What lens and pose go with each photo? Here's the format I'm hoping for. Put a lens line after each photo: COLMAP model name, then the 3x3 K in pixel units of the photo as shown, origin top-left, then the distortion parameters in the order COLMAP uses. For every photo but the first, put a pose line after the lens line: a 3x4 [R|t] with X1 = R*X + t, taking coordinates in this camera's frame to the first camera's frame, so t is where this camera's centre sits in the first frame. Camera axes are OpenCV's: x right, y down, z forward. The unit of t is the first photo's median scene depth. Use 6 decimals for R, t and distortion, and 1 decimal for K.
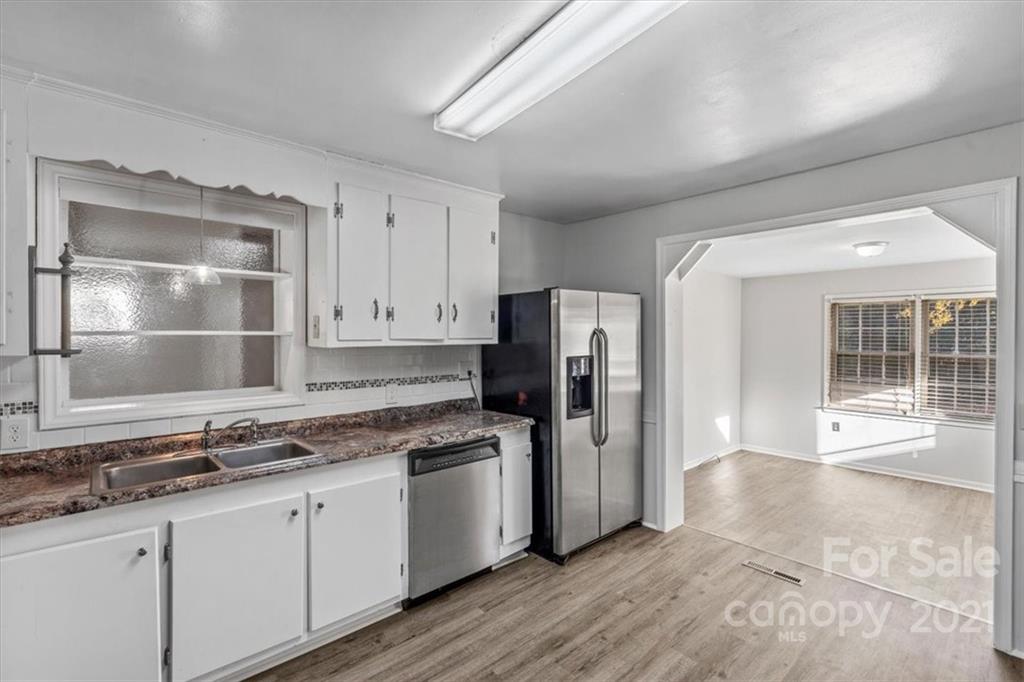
lens RADIAL K [[470.3, 0, 511.3], [0, 470.3, 336.3], [0, 0, 1]] dist [0.001789, 0.001254]
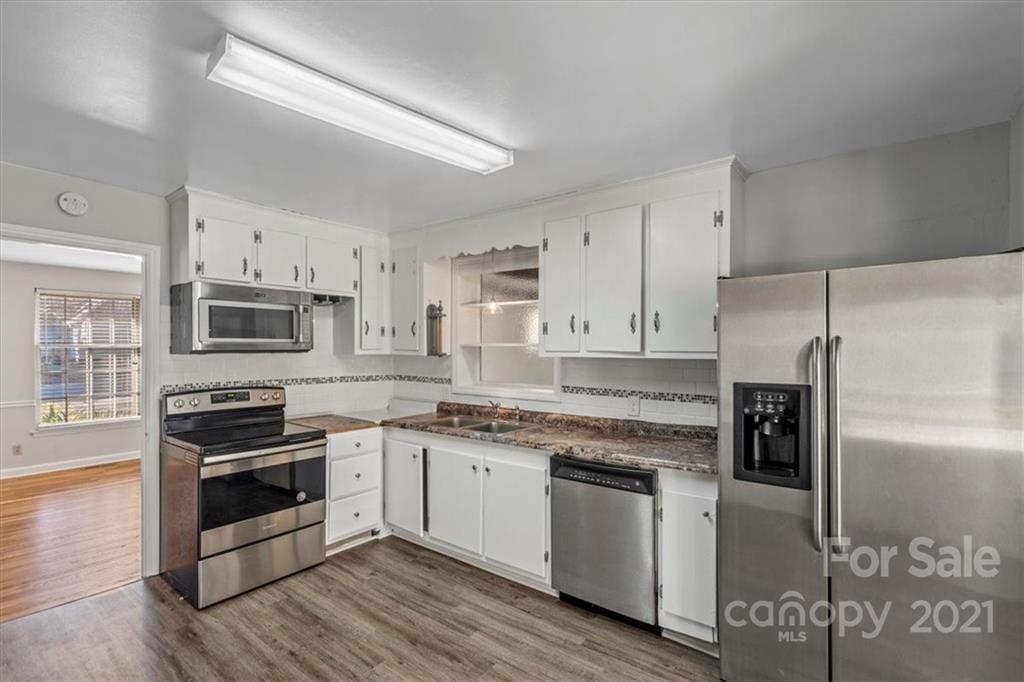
lens RADIAL K [[480.3, 0, 512.7], [0, 480.3, 347.1], [0, 0, 1]] dist [-0.001399, 0.000330]
pose [[0.182154, 0.006532, -0.983248, 0.788781], [-0.001121, 0.999979, 0.006435, -0.009380], [0.983269, -0.000070, 0.182157, 0.642269]]
